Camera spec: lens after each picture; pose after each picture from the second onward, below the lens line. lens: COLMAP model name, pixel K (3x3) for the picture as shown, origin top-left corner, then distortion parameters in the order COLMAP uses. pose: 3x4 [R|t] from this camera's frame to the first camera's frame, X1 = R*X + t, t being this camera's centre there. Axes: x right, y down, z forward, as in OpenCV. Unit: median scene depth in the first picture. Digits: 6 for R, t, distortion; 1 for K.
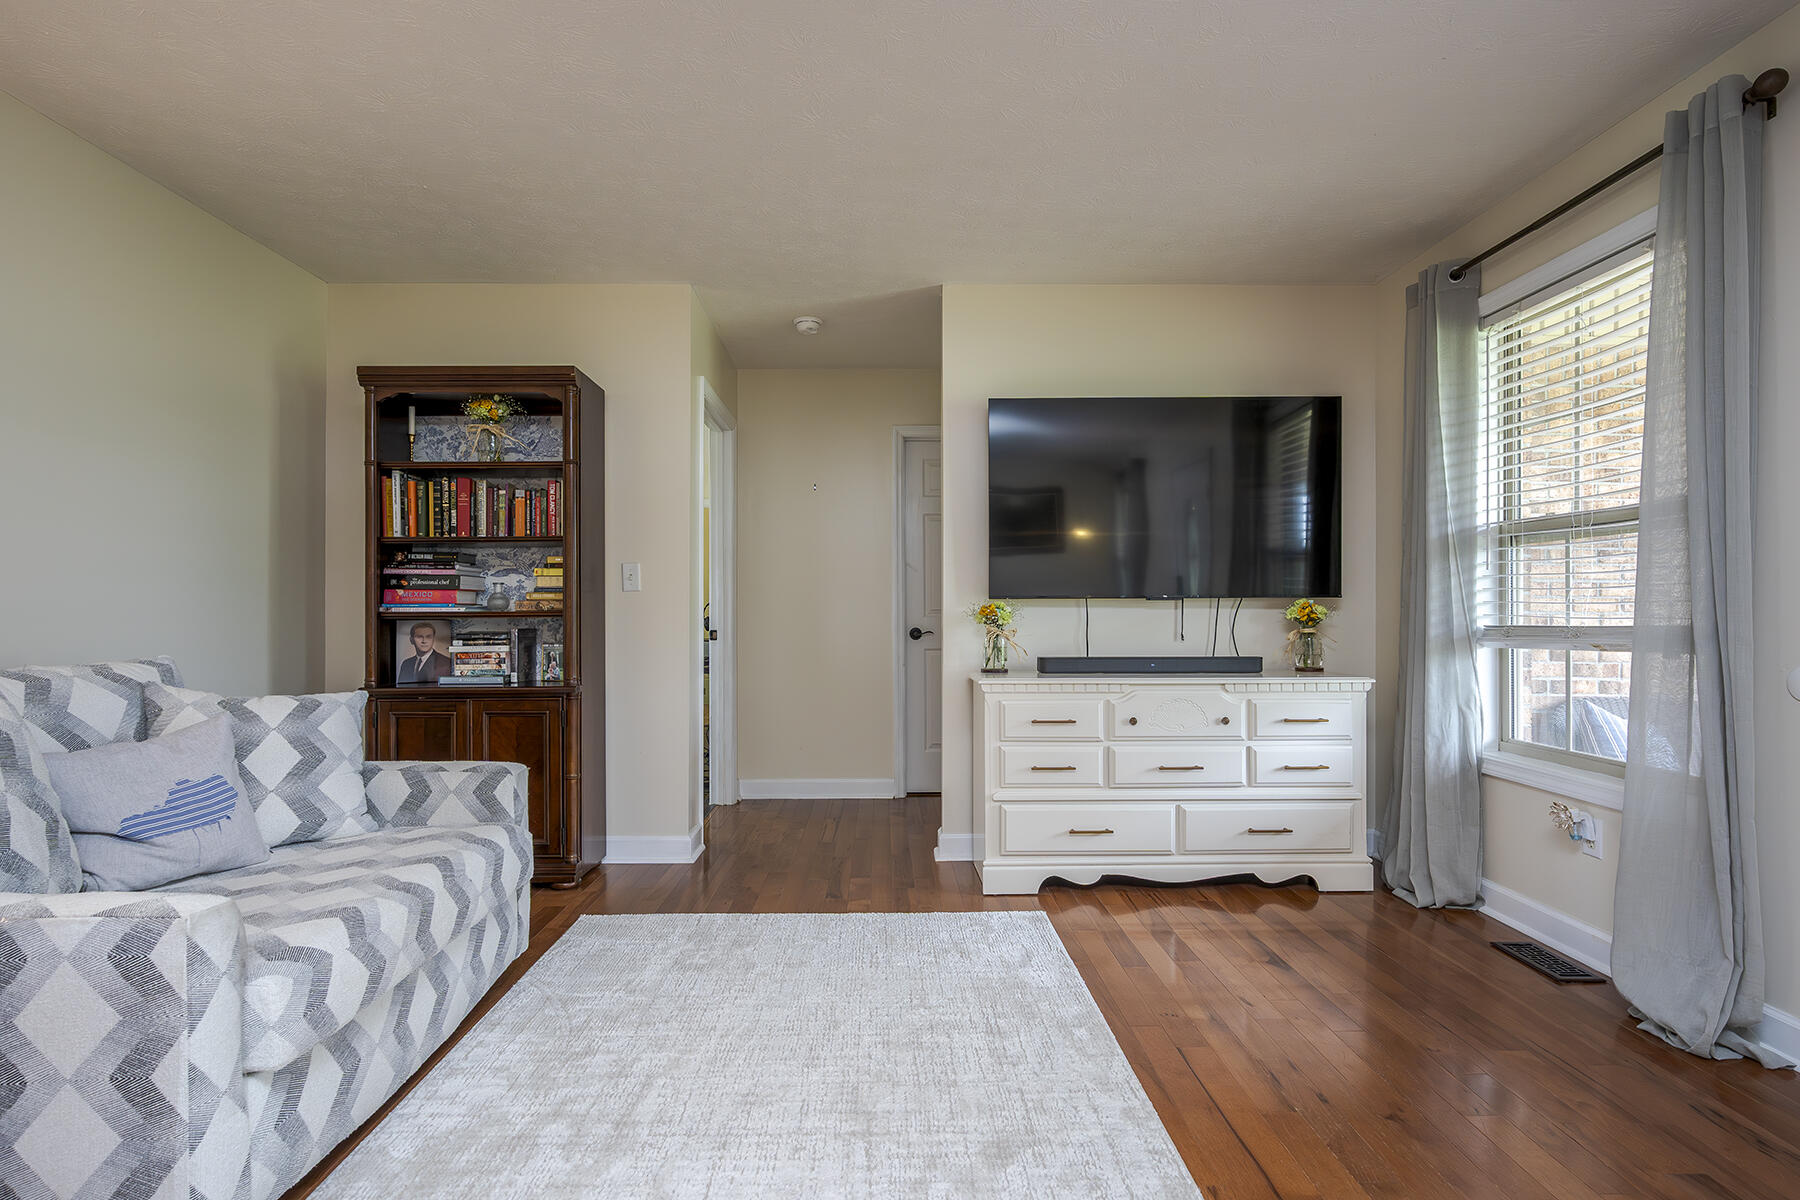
lens RADIAL K [[890.5, 0, 895.9], [0, 890.5, 611.9], [0, 0, 1]] dist [-0.001828, 0.000274]
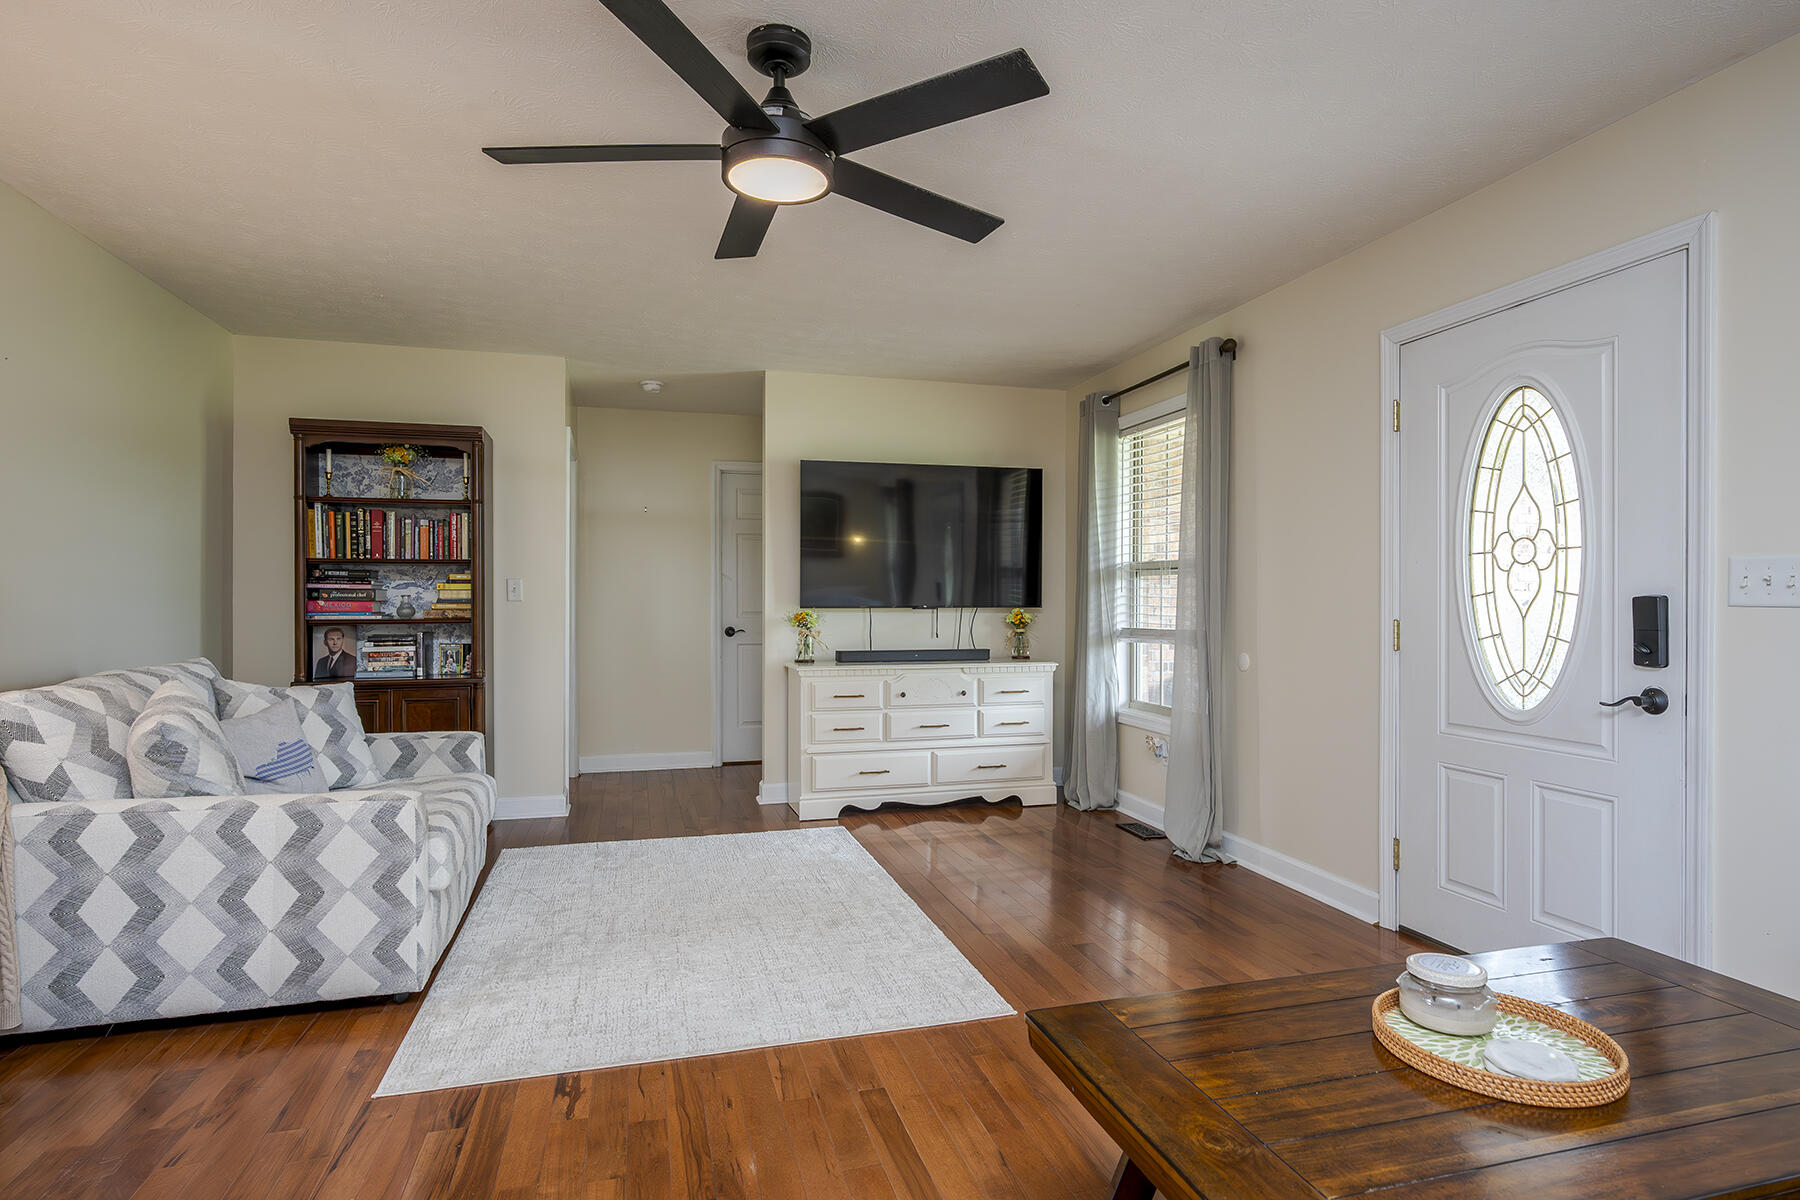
lens RADIAL K [[947.9, 0, 906.2], [0, 947.9, 589.5], [0, 0, 1]] dist [0.001252, 0.000620]
pose [[0.964585, 0.006543, 0.263692, -0.134318], [-0.003927, 0.999938, -0.010448, -0.031786], [-0.263744, 0.009042, 0.964550, -0.483233]]
